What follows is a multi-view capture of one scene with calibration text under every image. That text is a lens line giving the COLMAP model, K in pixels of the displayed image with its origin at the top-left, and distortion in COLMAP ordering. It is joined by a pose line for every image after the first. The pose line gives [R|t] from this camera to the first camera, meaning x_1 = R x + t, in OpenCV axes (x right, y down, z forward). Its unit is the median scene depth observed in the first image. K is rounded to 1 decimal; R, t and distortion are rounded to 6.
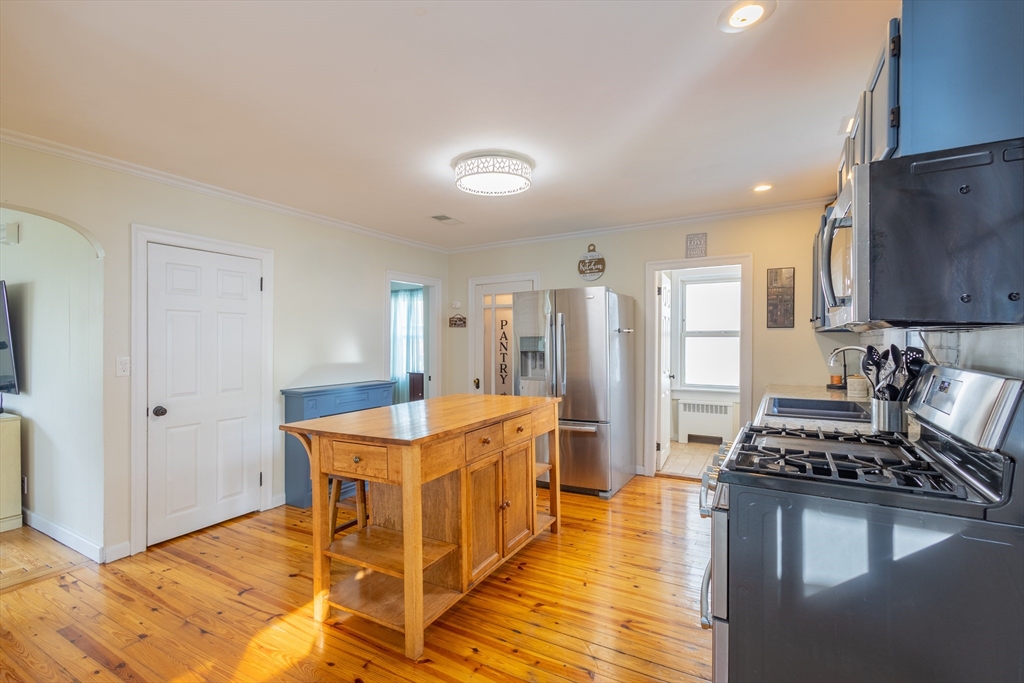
lens RADIAL K [[467.0, 0, 515.9], [0, 467.0, 344.1], [0, 0, 1]] dist [0.013889, -0.004642]
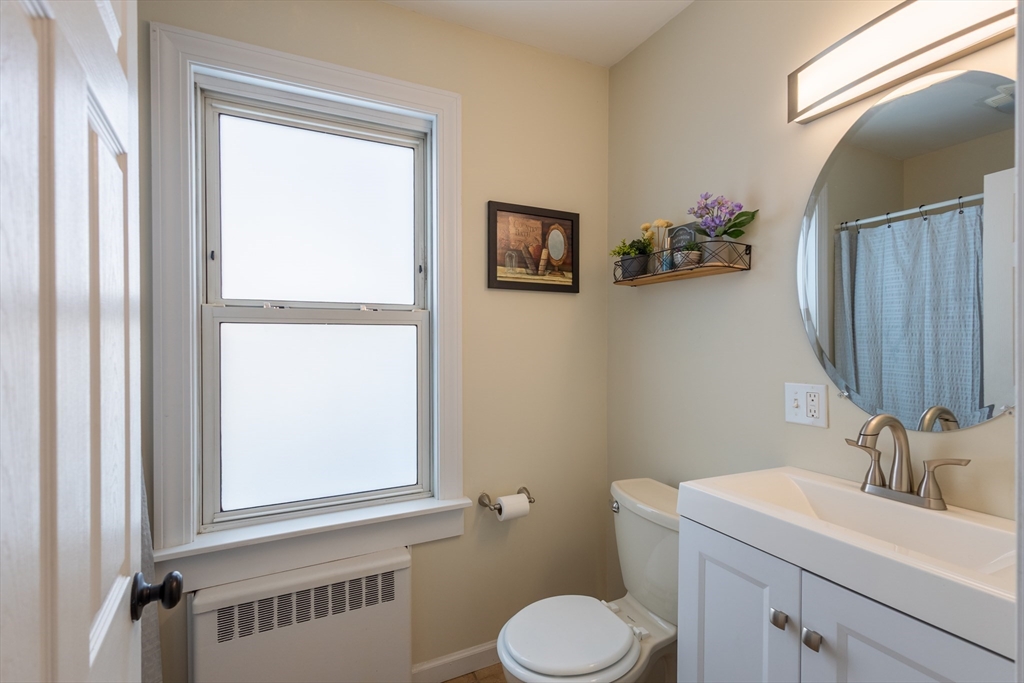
lens RADIAL K [[467.0, 0, 513.3], [0, 467.0, 343.9], [0, 0, 1]] dist [0.013889, -0.004642]
pose [[0.567892, -0.013273, 0.822996, 0.305873], [0.010509, 0.999905, 0.008875, -0.006181], [-0.823036, 0.003609, 0.567978, 0.908905]]
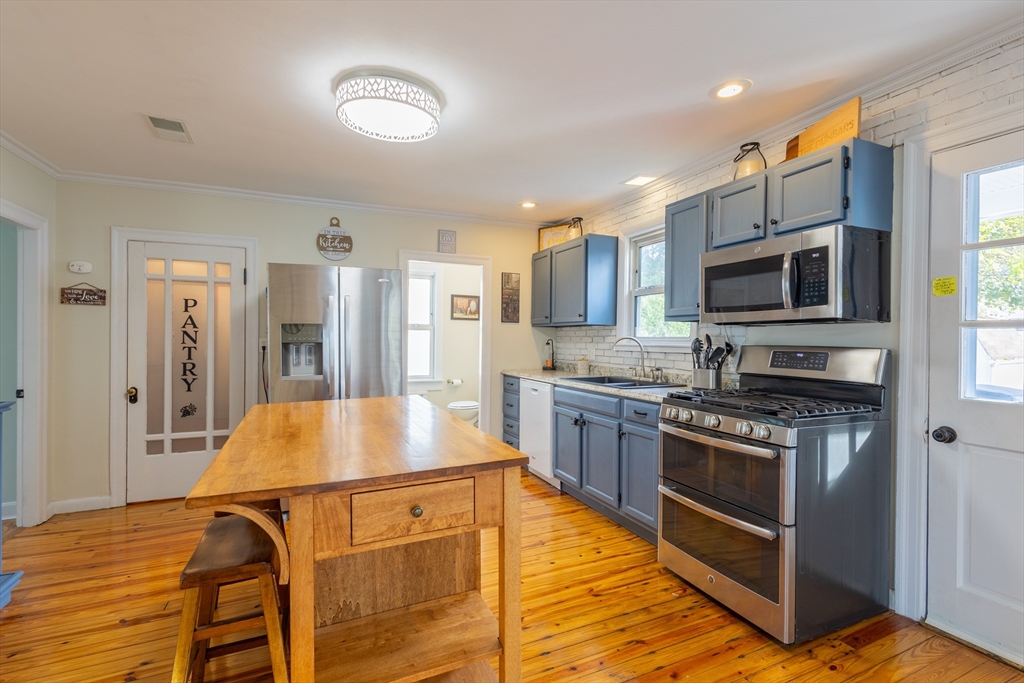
lens RADIAL K [[467.0, 0, 512.9], [0, 467.0, 342.6], [0, 0, 1]] dist [0.013889, -0.004642]
pose [[0.599088, -0.002290, 0.800680, -0.326904], [-0.002999, 0.999982, 0.005103, 0.009056], [-0.800677, -0.005458, 0.599071, 0.228492]]
